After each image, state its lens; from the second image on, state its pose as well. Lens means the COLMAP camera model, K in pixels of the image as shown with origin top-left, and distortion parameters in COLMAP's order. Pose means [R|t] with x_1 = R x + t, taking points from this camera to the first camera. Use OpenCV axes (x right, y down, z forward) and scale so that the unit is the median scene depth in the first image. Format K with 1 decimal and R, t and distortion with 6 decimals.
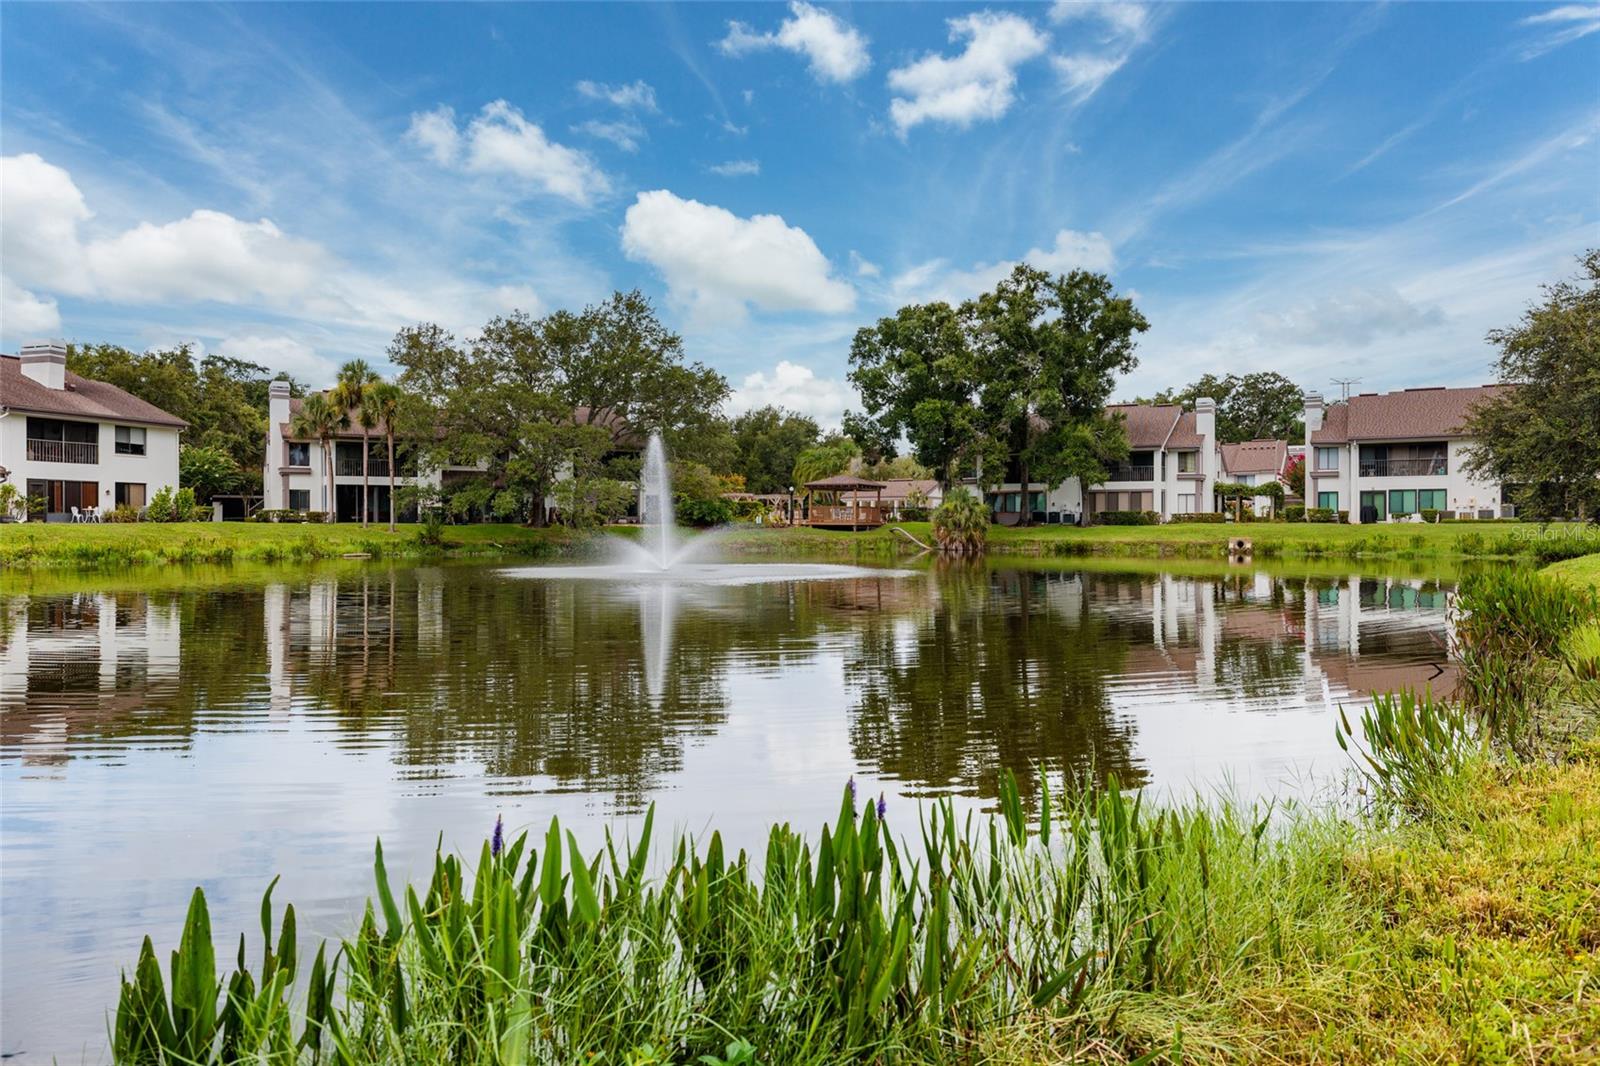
lens RADIAL K [[1049.4, 0, 800.0], [0, 1049.4, 533.0], [0, 0, 1]] dist [0.004511, 0.001429]
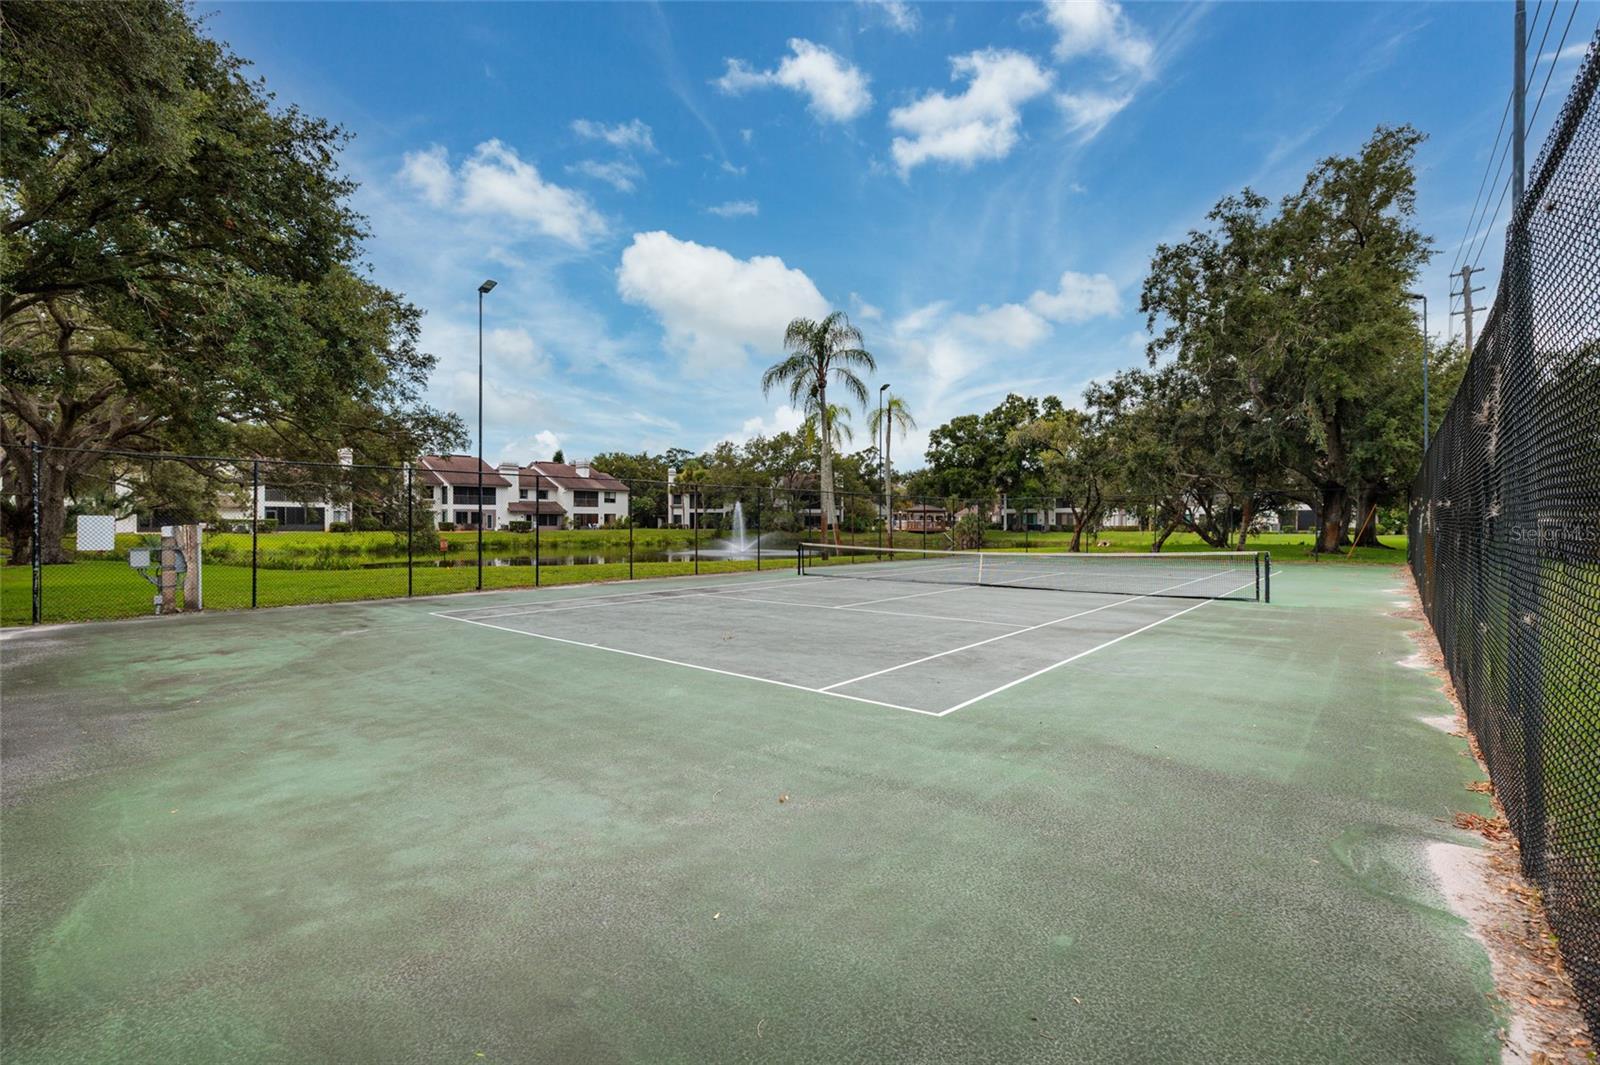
lens RADIAL K [[695.6, 0, 802.5], [0, 695.6, 522.2], [0, 0, 1]] dist [0.008858, 0.000026]
pose [[0.918869, 0.001954, -0.394557, 0.457040], [-0.005171, 0.999961, -0.007090, -0.017631], [0.394528, 0.008555, 0.918844, -0.366171]]
